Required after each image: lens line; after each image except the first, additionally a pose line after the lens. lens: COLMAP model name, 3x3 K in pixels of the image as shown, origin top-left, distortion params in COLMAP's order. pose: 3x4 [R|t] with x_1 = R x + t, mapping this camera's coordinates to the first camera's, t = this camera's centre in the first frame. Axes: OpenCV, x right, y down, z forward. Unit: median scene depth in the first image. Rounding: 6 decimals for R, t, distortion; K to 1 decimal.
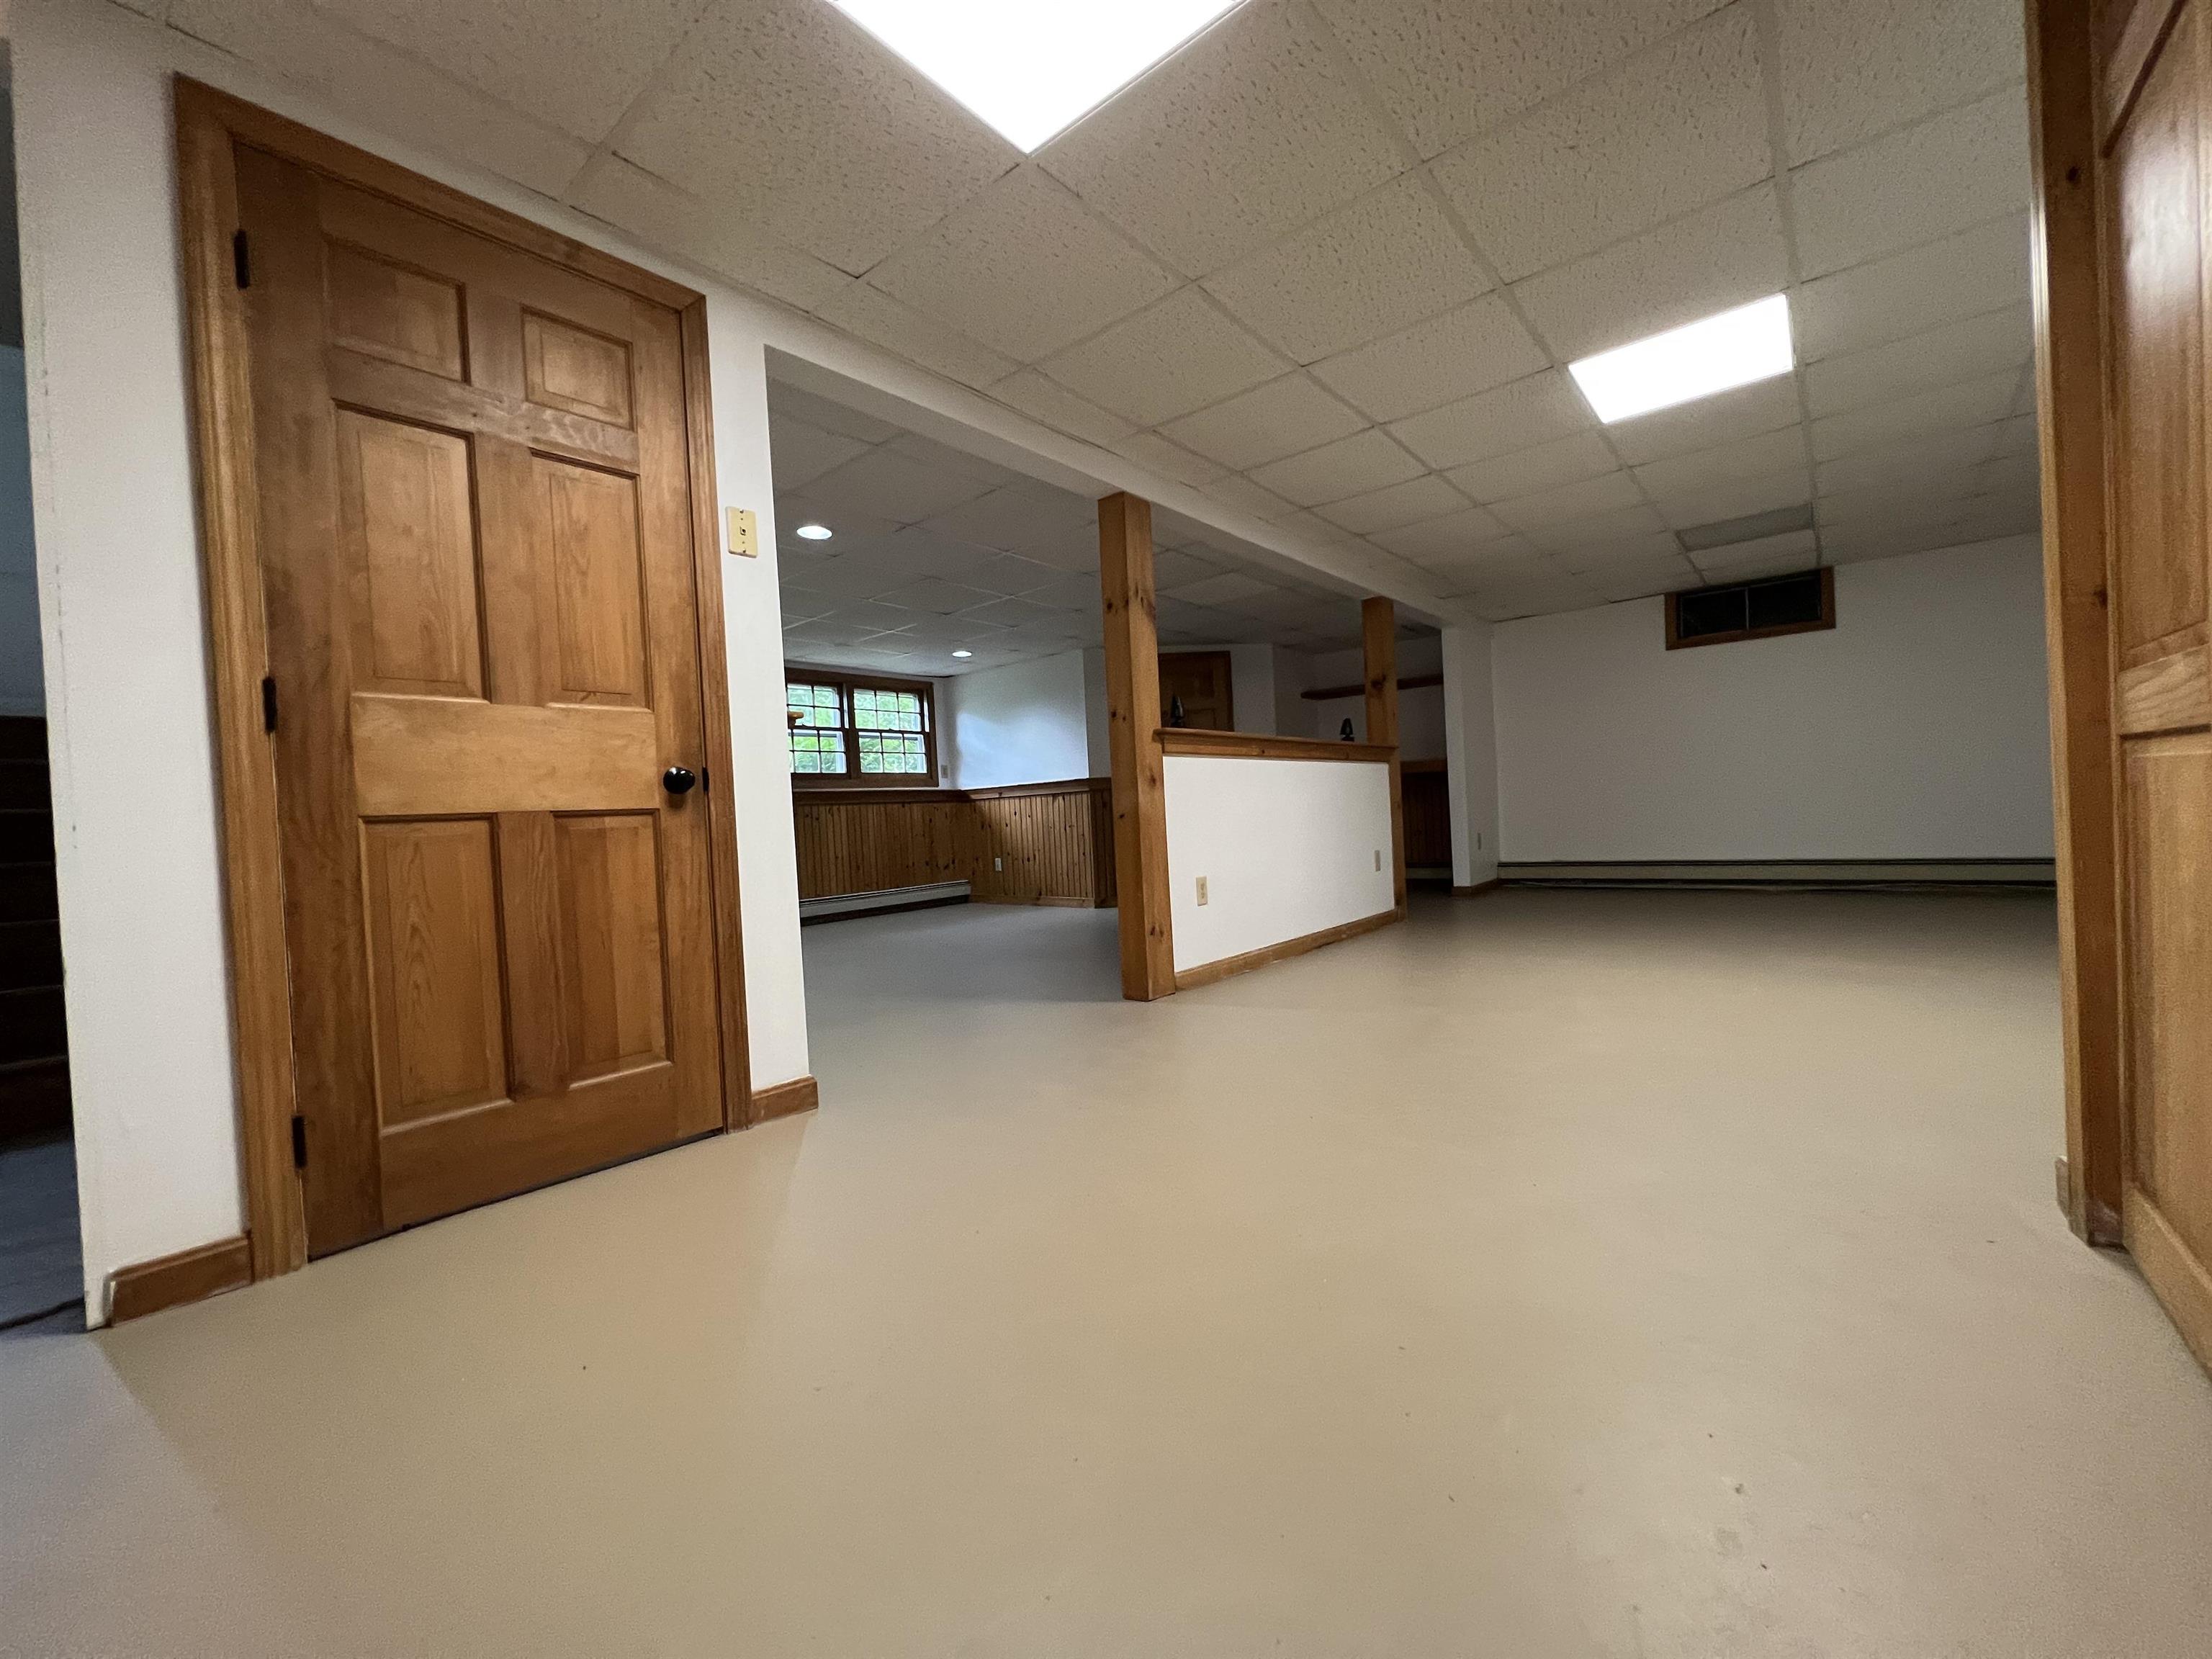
lens RADIAL K [[889.4, 0, 1106.0], [0, 889.4, 829.5], [0, 0, 1]] dist [-0.006819, 0.000077]
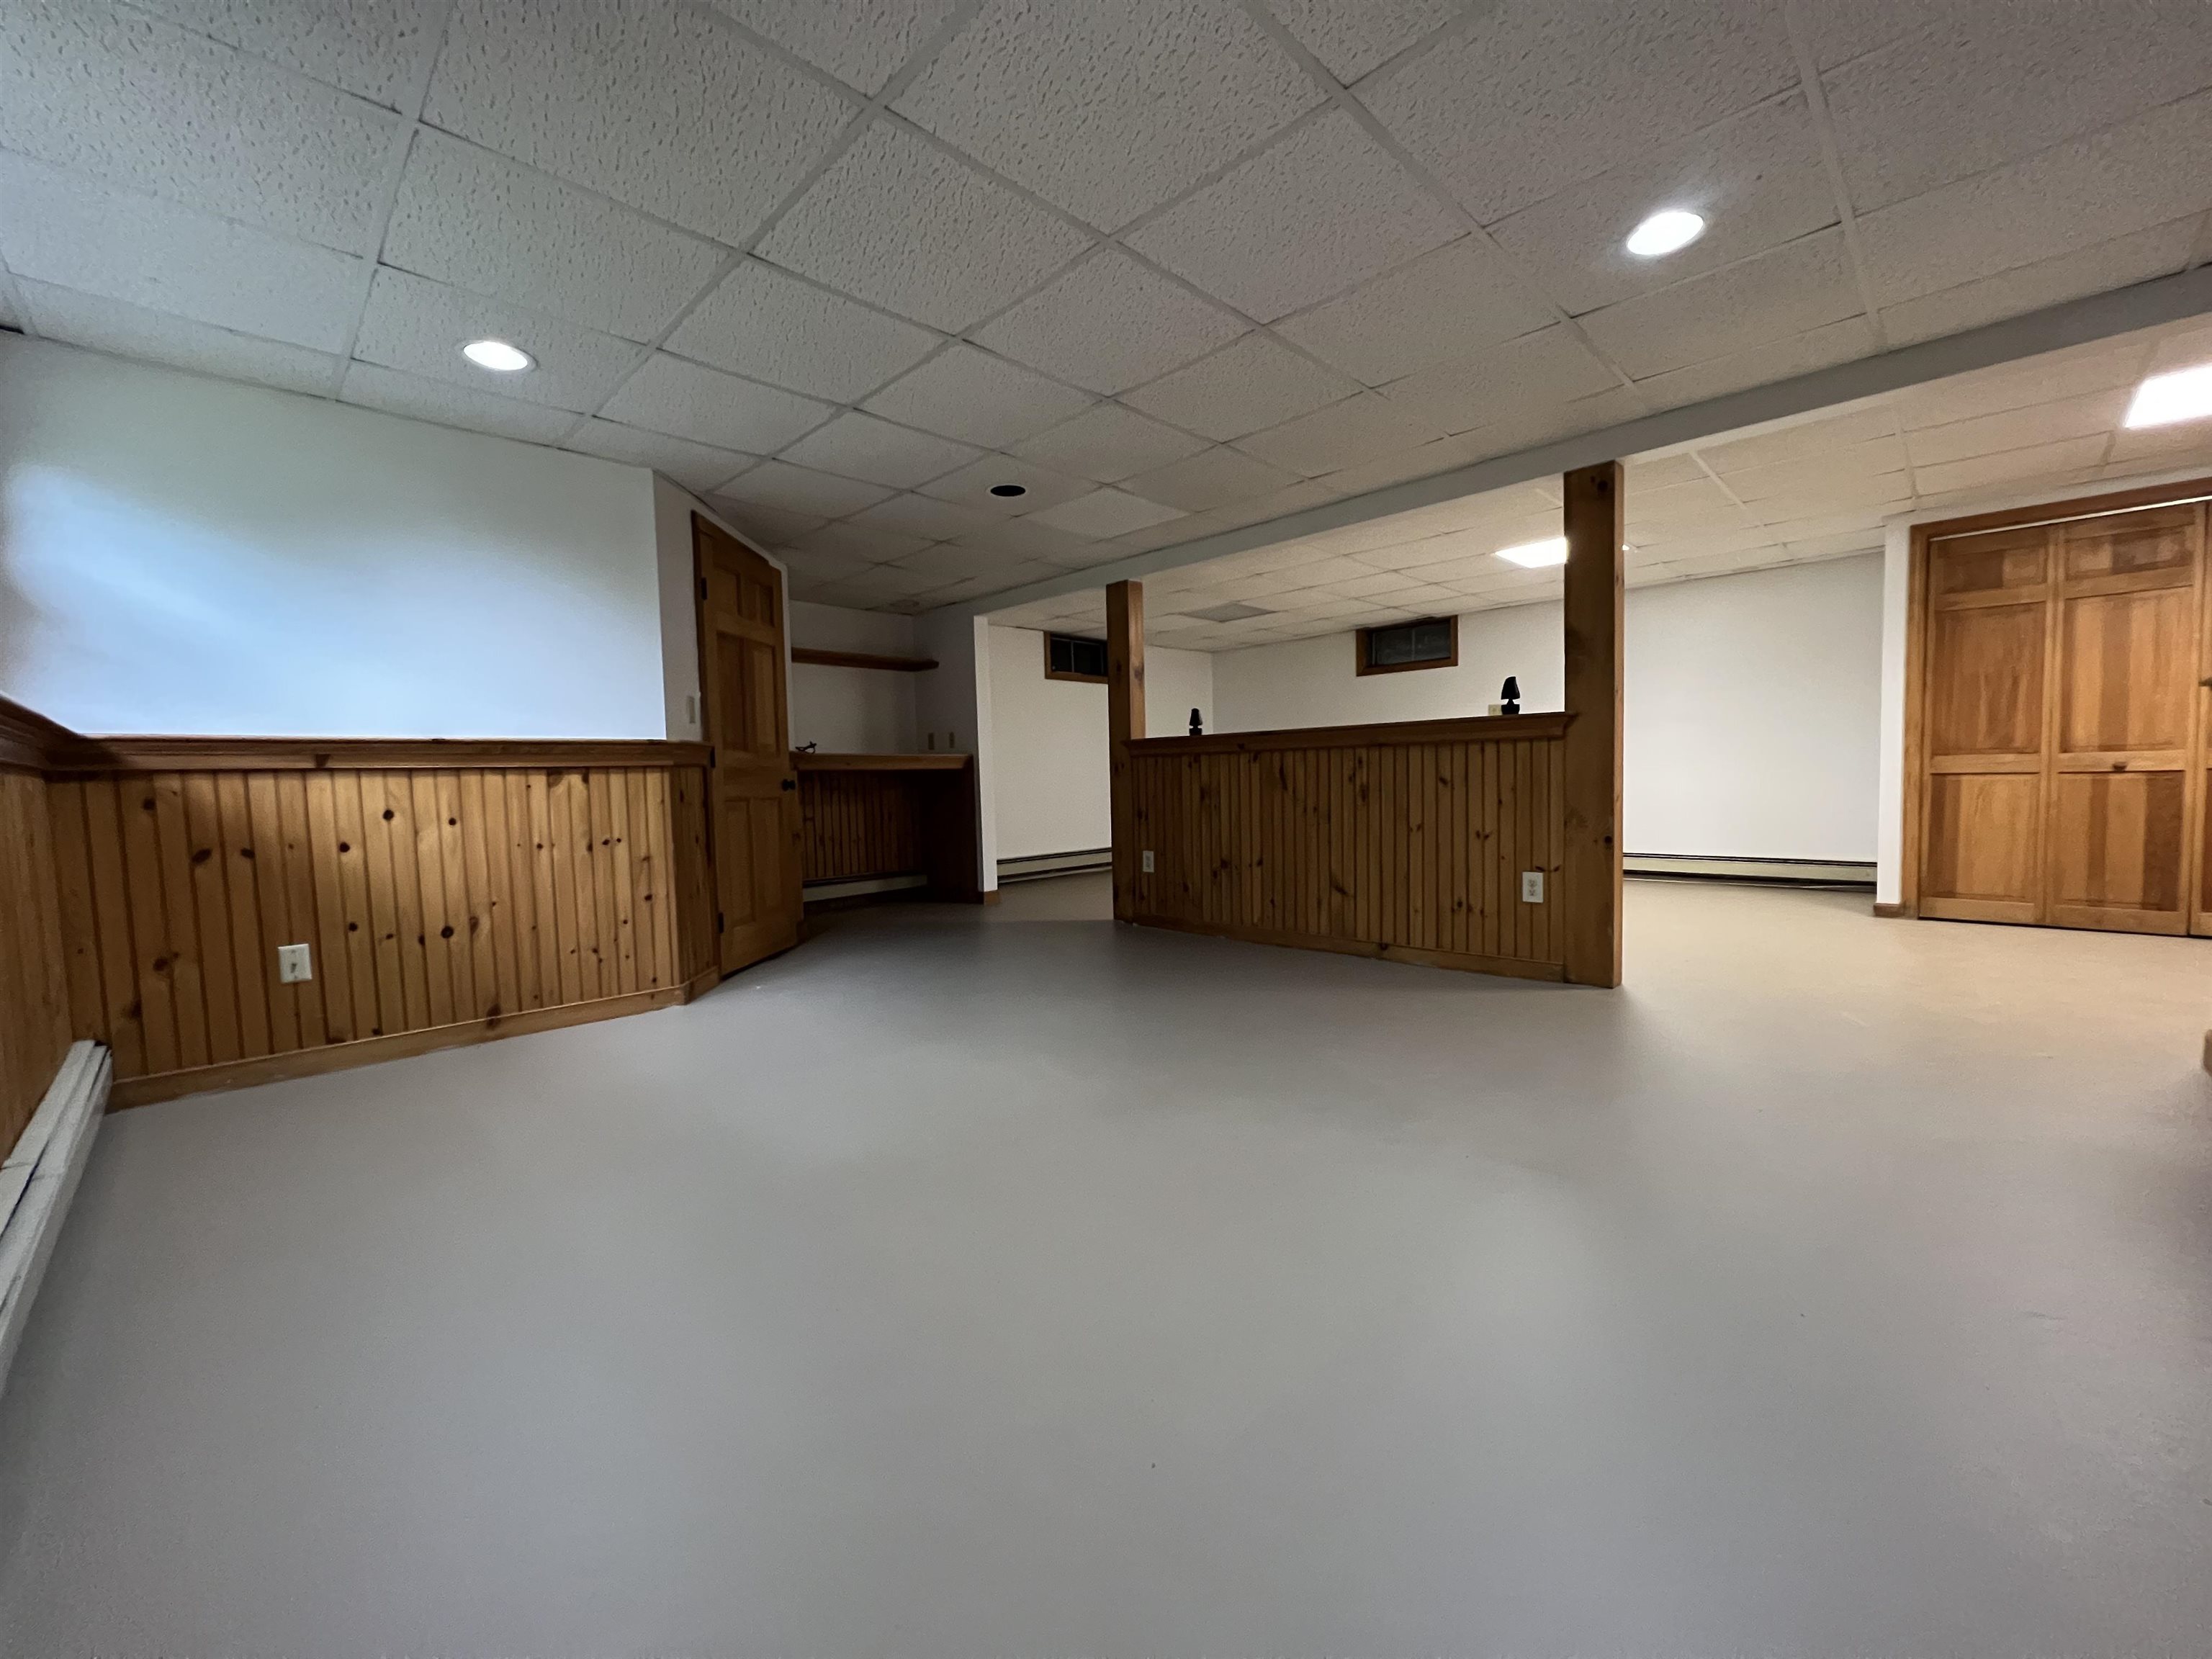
lens RADIAL K [[880.5, 0, 1106.0], [0, 880.5, 829.5], [0, 0, 1]] dist [0.001393, 0.000423]
pose [[0.082247, -0.008595, 0.996575, -0.982619], [0.035764, 0.999344, 0.005668, -0.006462], [-0.995970, 0.035175, 0.082501, 1.480562]]
